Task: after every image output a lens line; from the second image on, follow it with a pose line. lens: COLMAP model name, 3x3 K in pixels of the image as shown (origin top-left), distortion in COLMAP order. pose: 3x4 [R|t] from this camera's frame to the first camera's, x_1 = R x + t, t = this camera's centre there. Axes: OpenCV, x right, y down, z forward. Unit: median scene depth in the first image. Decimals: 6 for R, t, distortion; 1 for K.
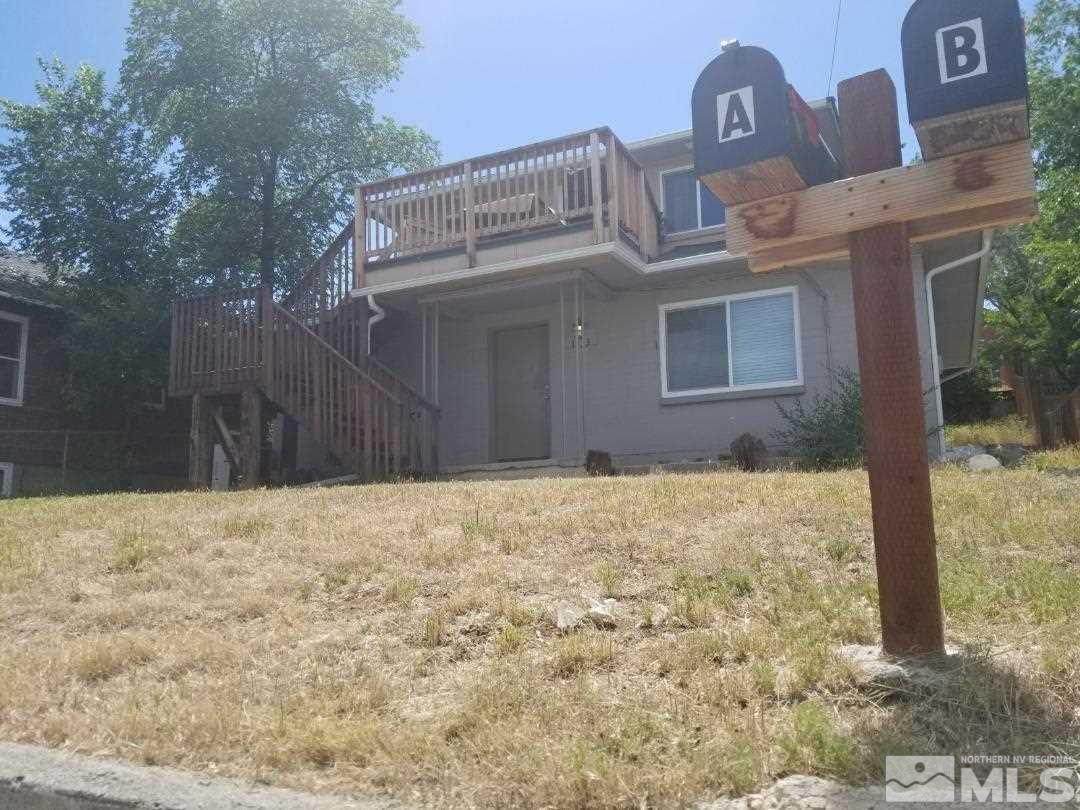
lens RADIAL K [[925.2, 0, 540.0], [0, 925.2, 405.0], [0, 0, 1]] dist [0.094987, -0.139651]
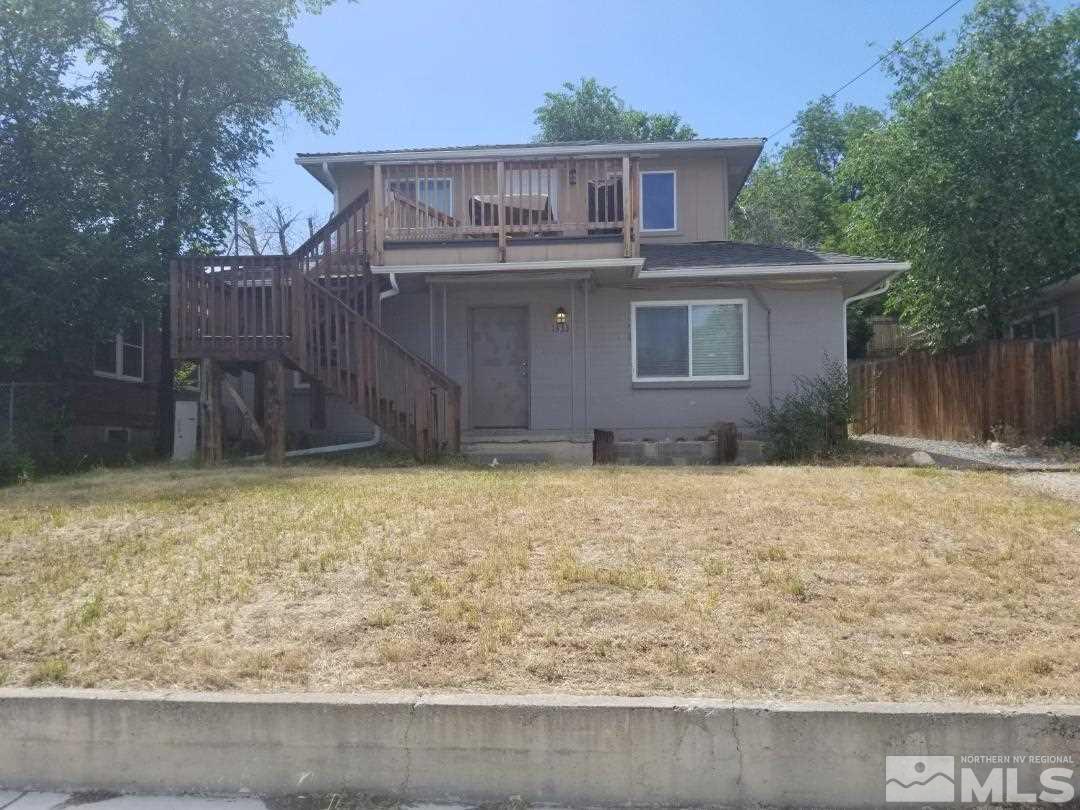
lens RADIAL K [[925.2, 0, 540.0], [0, 925.2, 405.0], [0, 0, 1]] dist [0.094987, -0.139651]
pose [[0.921885, 0.029145, 0.386366, -0.445134], [-0.067304, 0.994053, 0.085604, -0.073743], [-0.381573, -0.104921, 0.918365, -0.046895]]
